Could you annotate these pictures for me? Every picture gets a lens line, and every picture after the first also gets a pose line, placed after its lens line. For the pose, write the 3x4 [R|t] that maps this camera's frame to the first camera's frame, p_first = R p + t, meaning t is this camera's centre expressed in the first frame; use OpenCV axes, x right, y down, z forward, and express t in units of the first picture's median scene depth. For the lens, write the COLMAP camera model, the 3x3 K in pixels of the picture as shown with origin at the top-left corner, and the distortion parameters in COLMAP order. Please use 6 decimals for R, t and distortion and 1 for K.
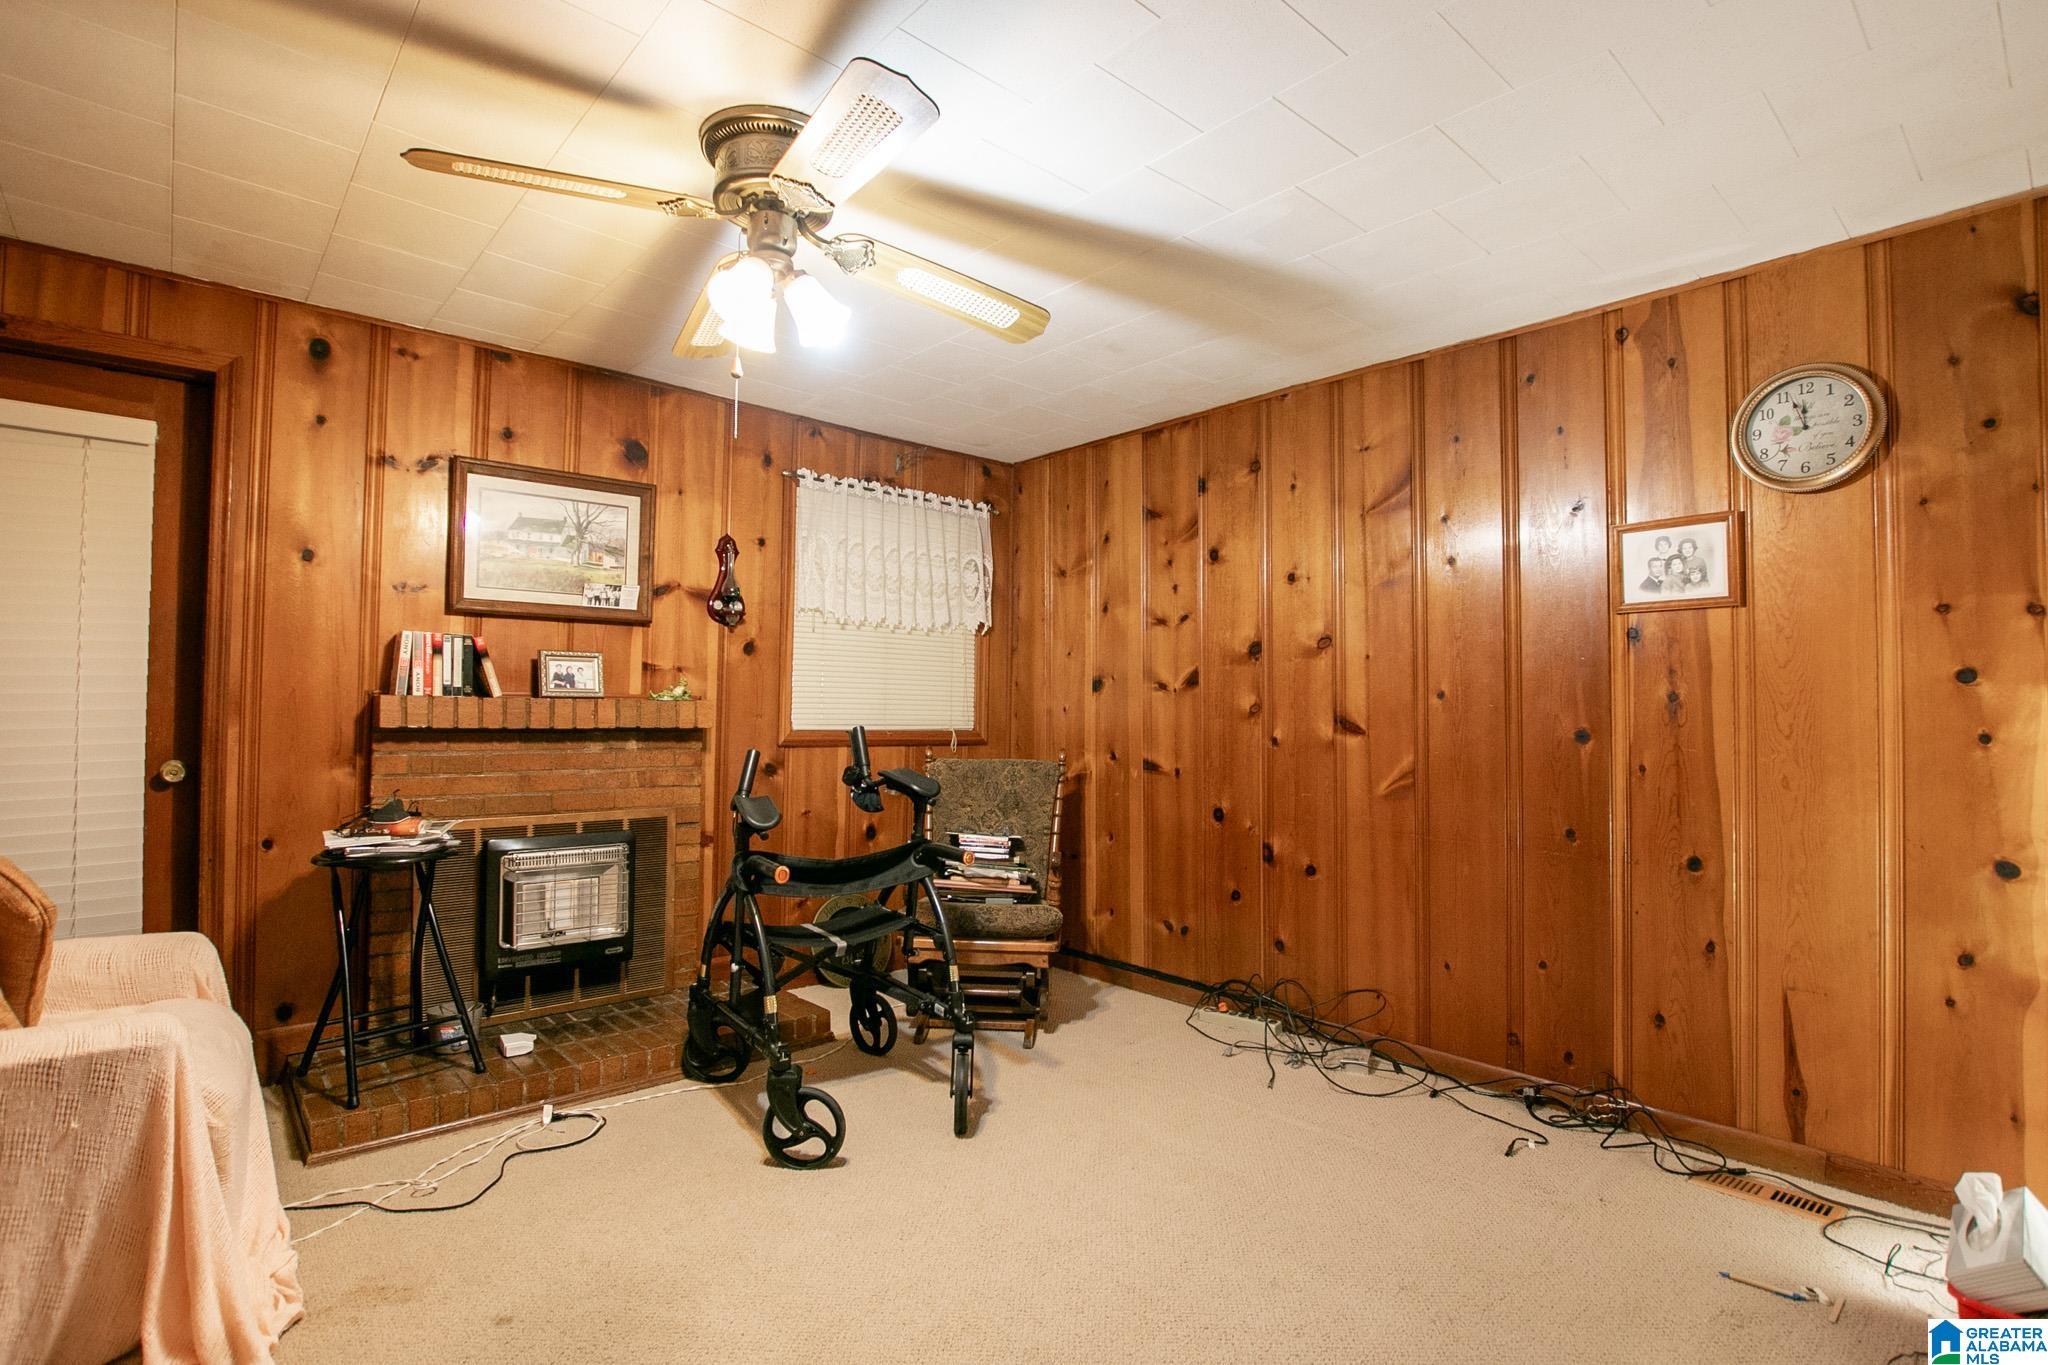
lens RADIAL K [[956.3, 0, 1014.9], [0, 956.3, 690.1], [0, 0, 1]] dist [-0.033179, 0.006485]
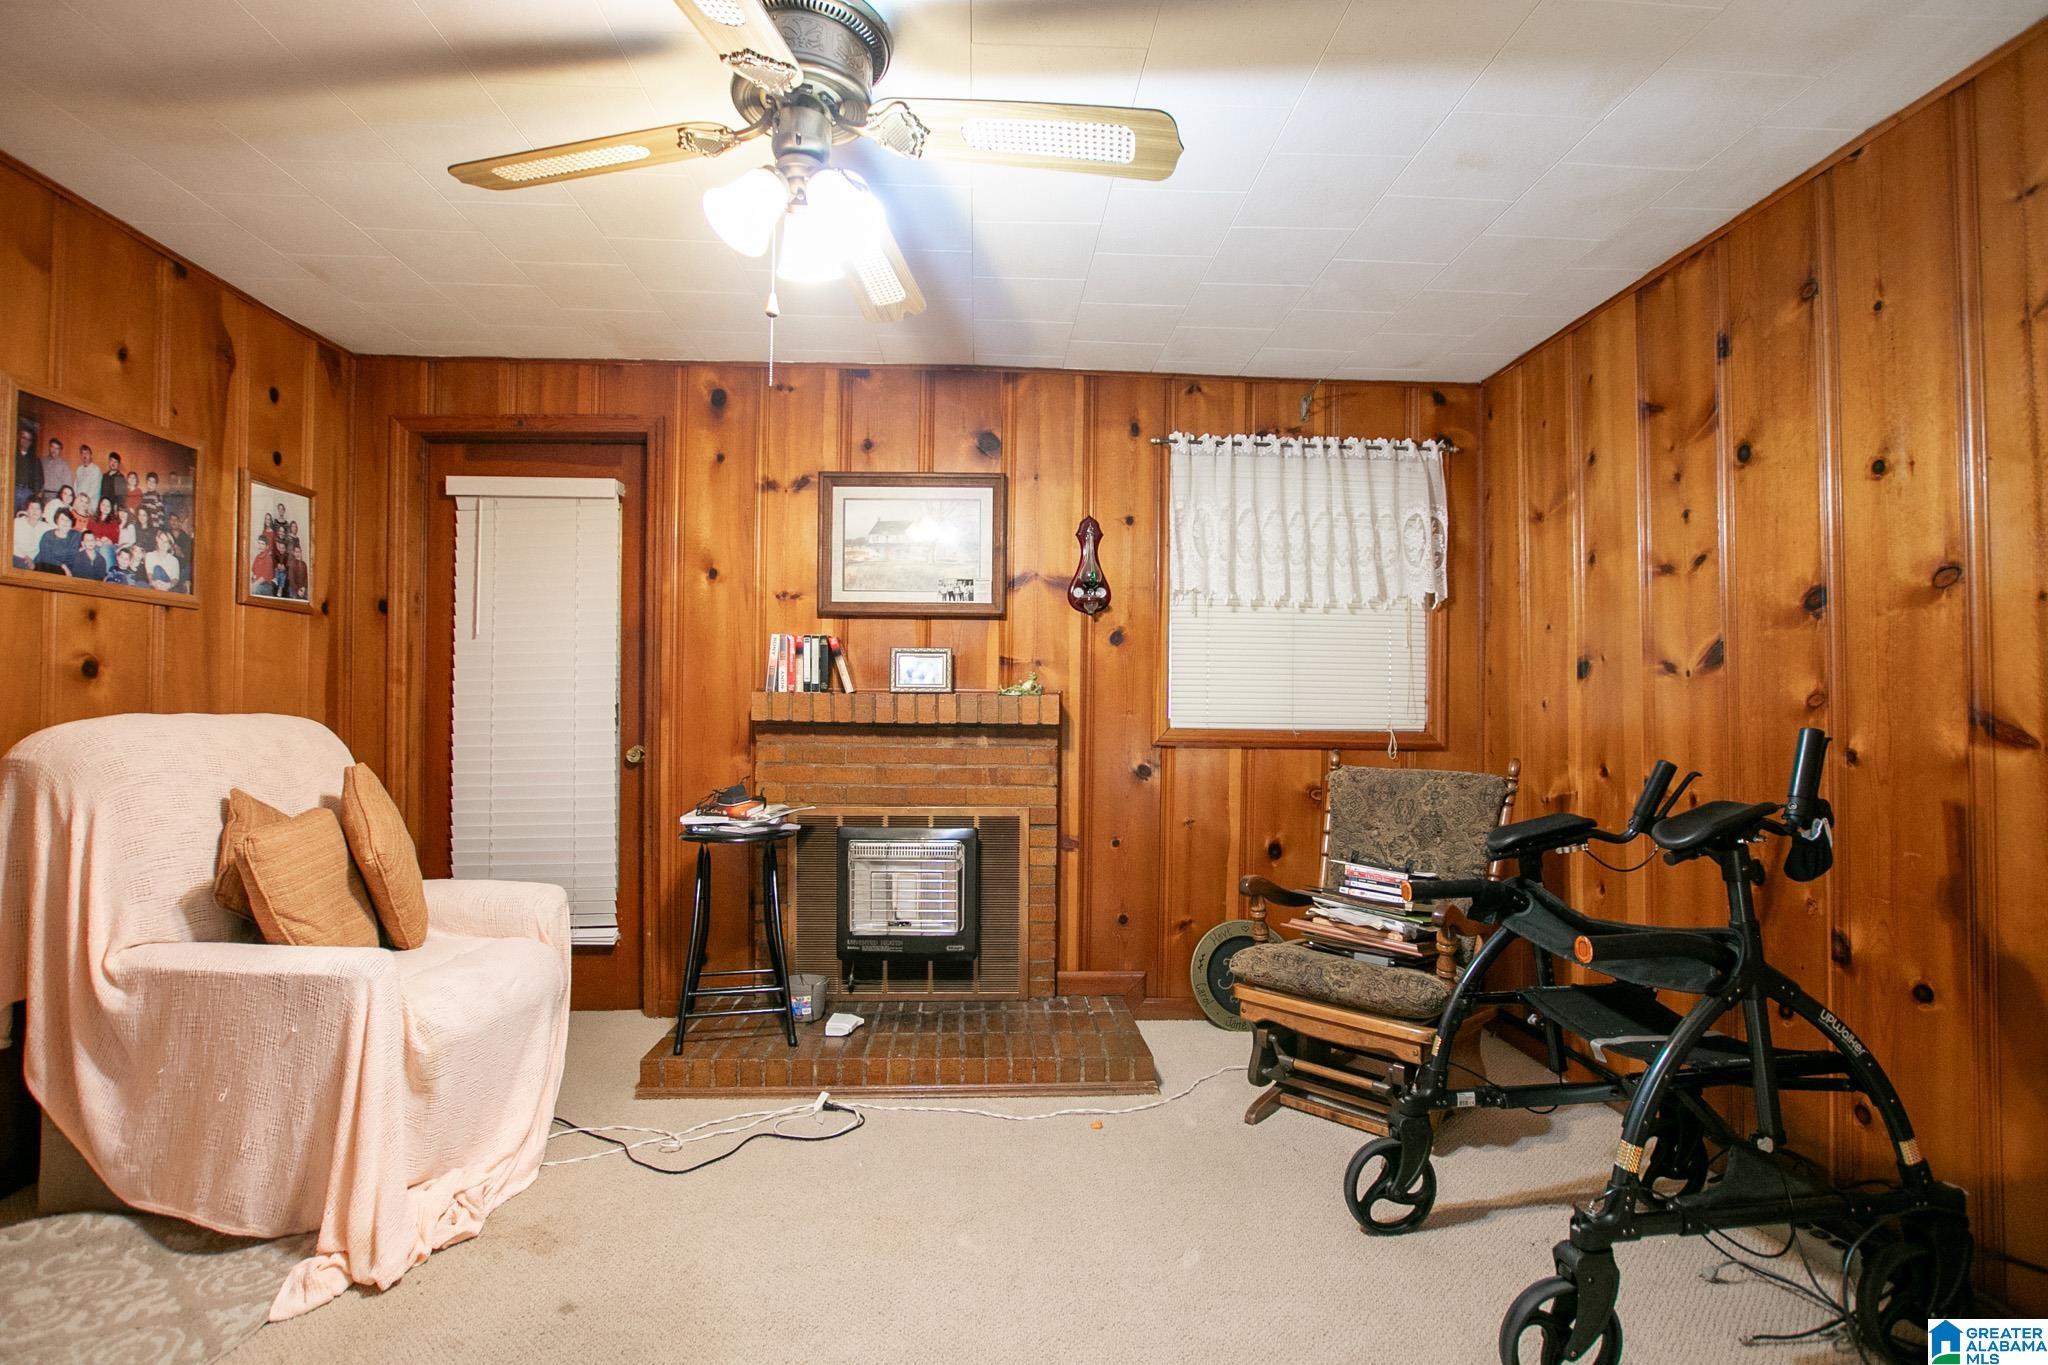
lens RADIAL K [[934.9, 0, 1027.7], [0, 934.9, 690.2], [0, 0, 1]] dist [-0.026823, 0.001433]
pose [[0.786120, -0.012849, -0.617940, 0.224214], [0.012027, 0.999913, -0.005491, 0.010801], [0.617957, -0.003115, 0.786206, 0.260686]]
